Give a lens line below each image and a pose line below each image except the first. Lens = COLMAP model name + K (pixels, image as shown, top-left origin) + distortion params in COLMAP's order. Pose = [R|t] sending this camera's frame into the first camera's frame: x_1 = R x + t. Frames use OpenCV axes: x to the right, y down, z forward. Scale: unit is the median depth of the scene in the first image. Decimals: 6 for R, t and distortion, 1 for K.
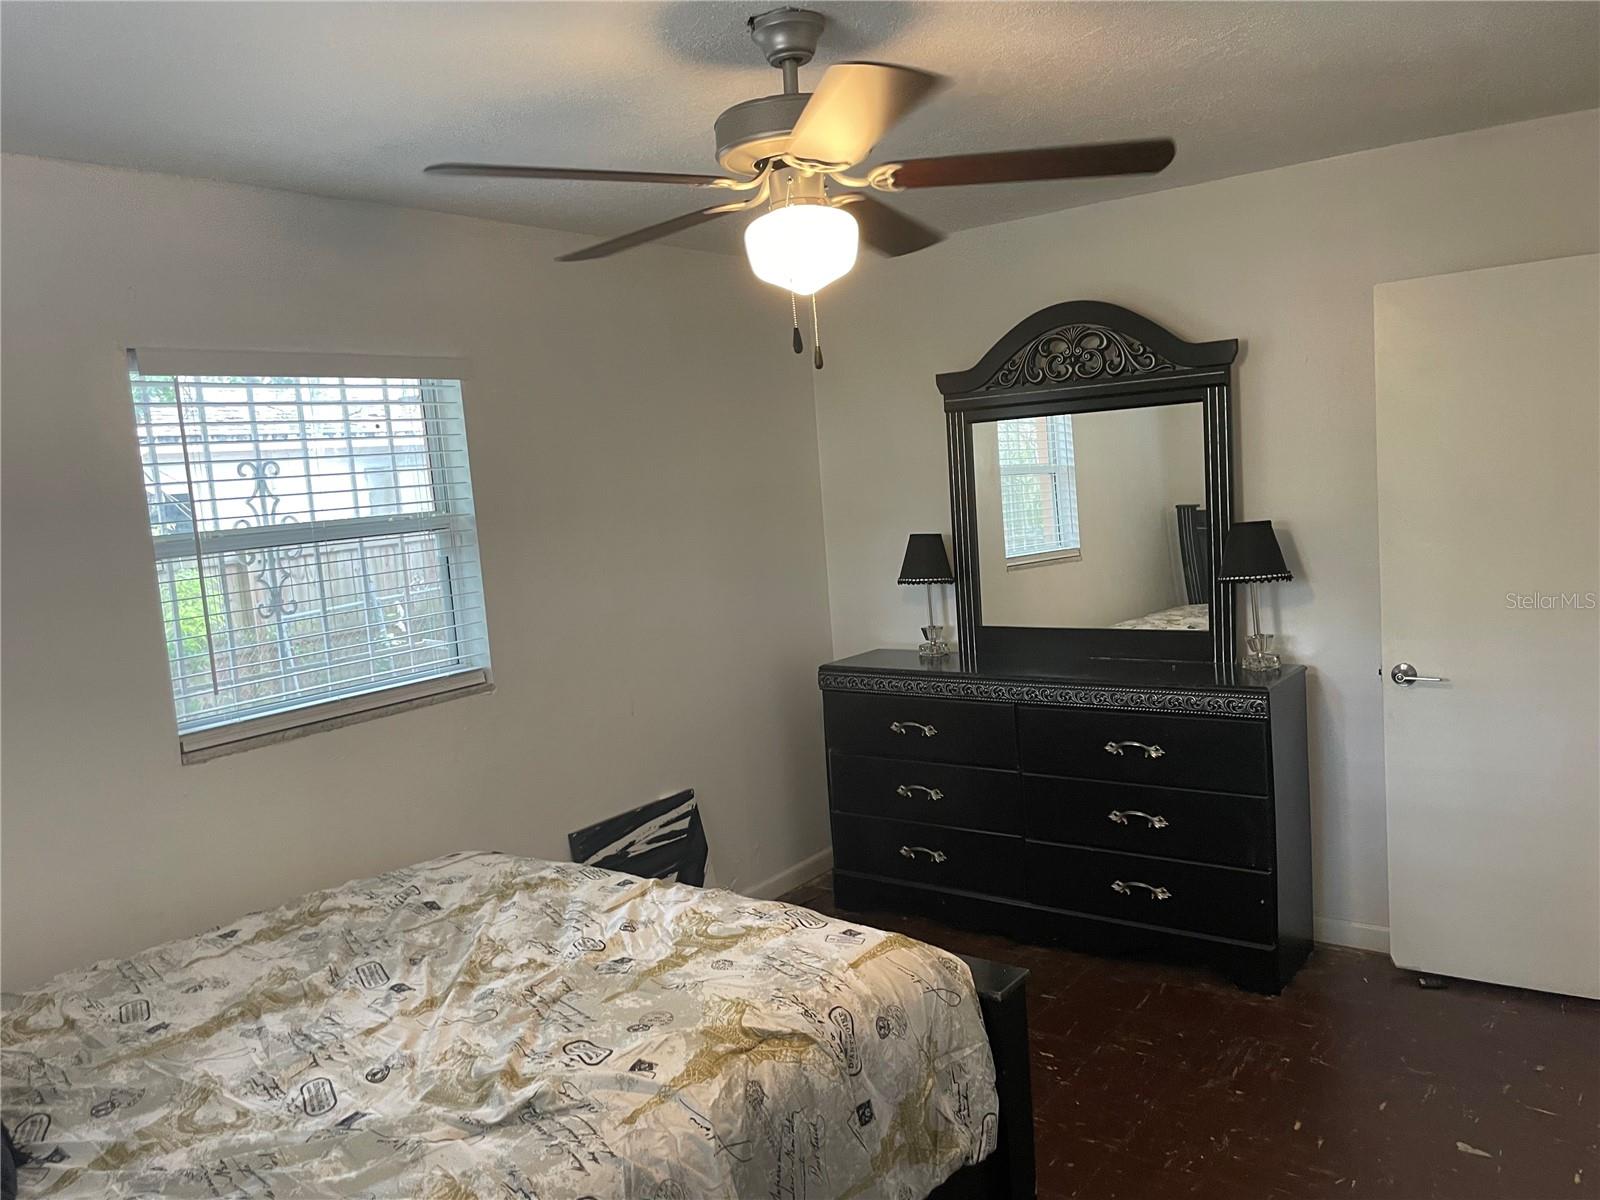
lens RADIAL K [[1216.1, 0, 802.1], [0, 1216.1, 609.1], [0, 0, 1]] dist [0.053172, -0.023746]
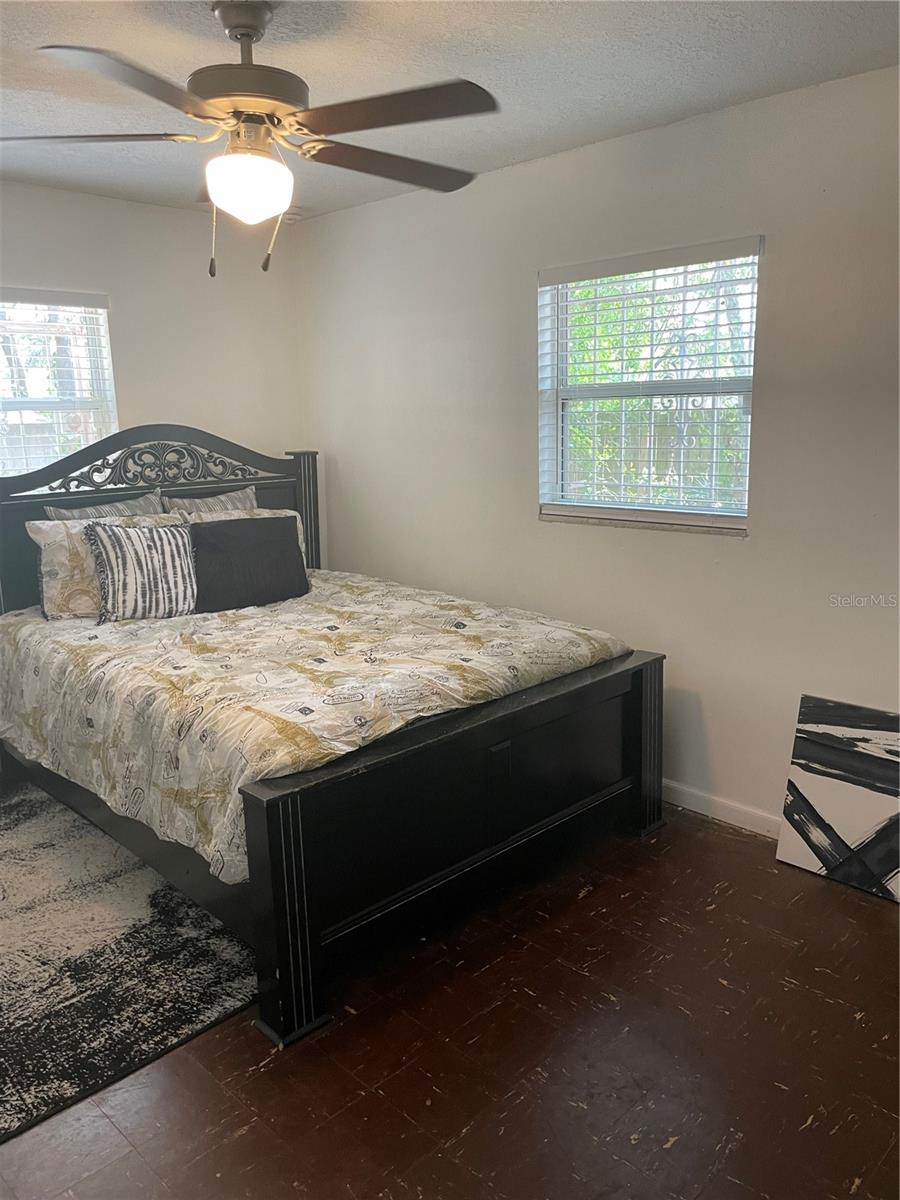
lens RADIAL K [[912.1, 0, 448.2], [0, 912.1, 598.6], [0, 0, 1]] dist [0.053172, -0.023746]
pose [[-0.148067, 0.275811, -0.949739, 0.899105], [-0.081337, 0.953675, 0.289634, -0.152540], [0.985627, 0.120134, -0.118774, 1.198538]]
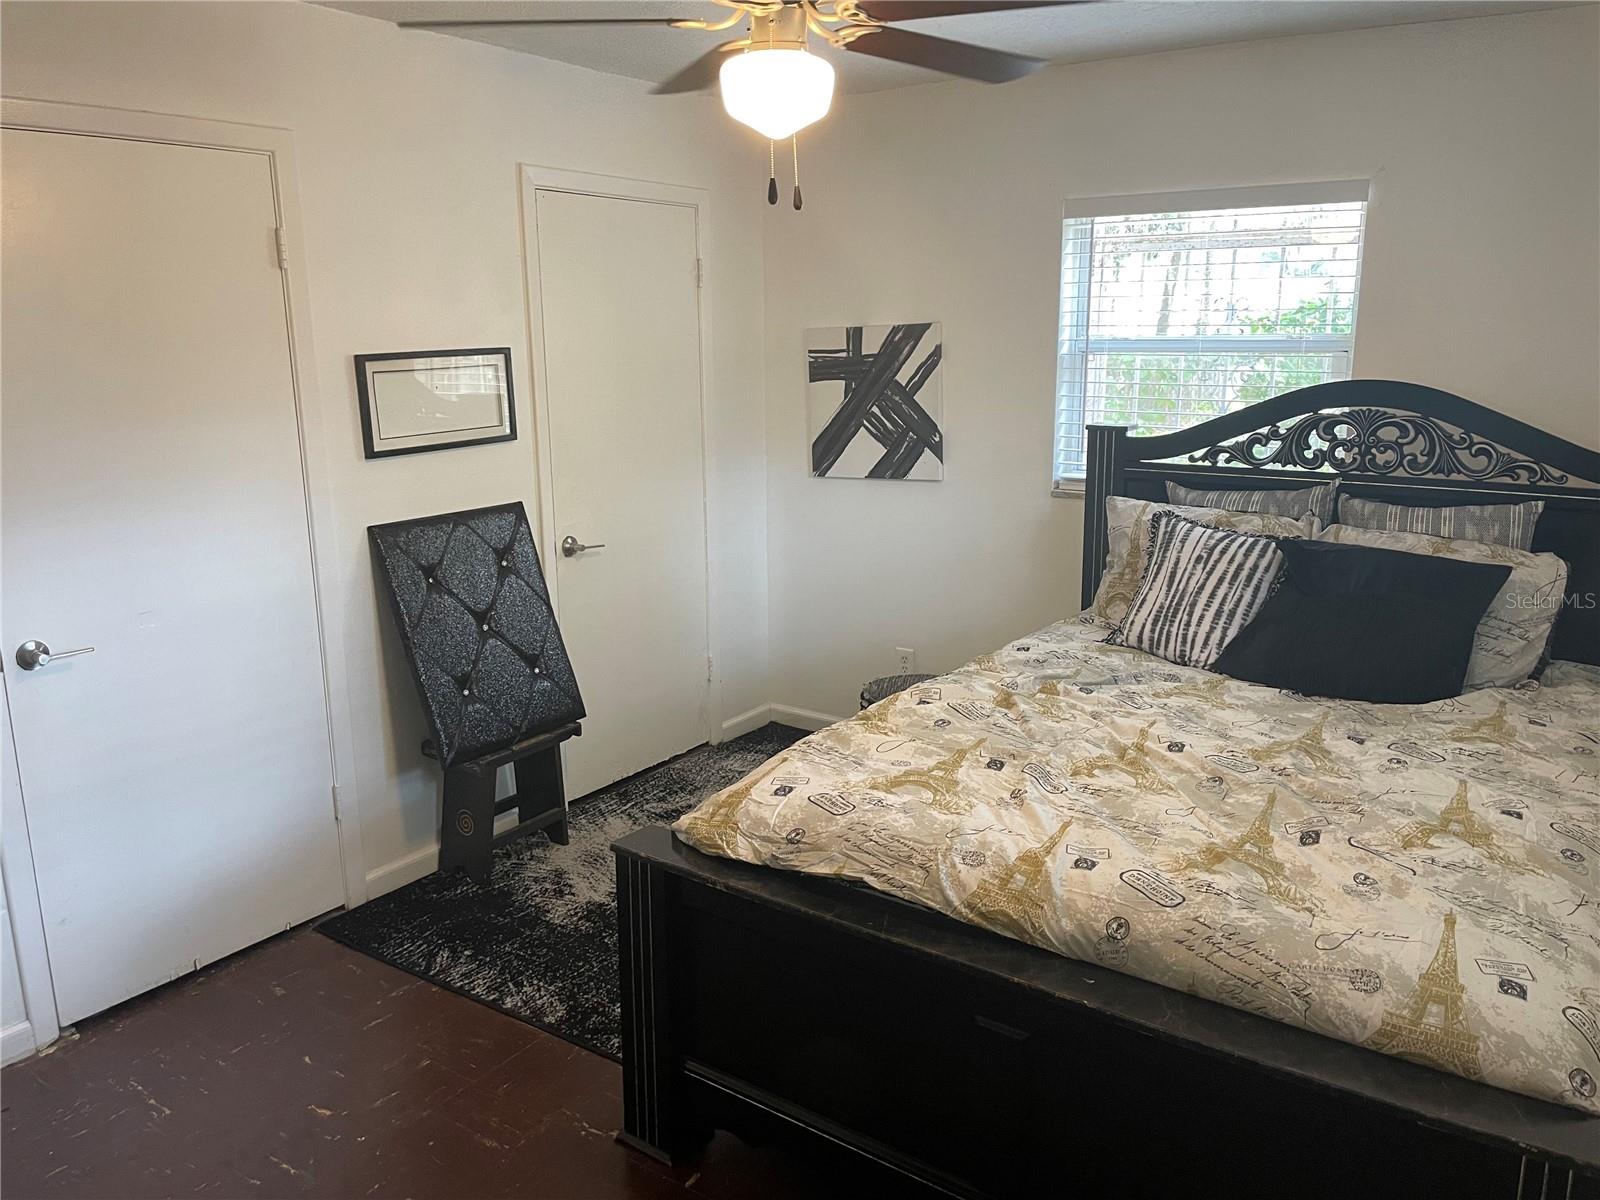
lens RADIAL K [[1216.1, 0, 803.3], [0, 1216.1, 574.0], [0, 0, 1]] dist [0.053172, -0.023746]
pose [[-0.996746, 0.079201, -0.014983, 0.023641], [0.070497, 0.946678, 0.314374, -0.203962], [0.039083, 0.312295, -0.949181, 1.796580]]
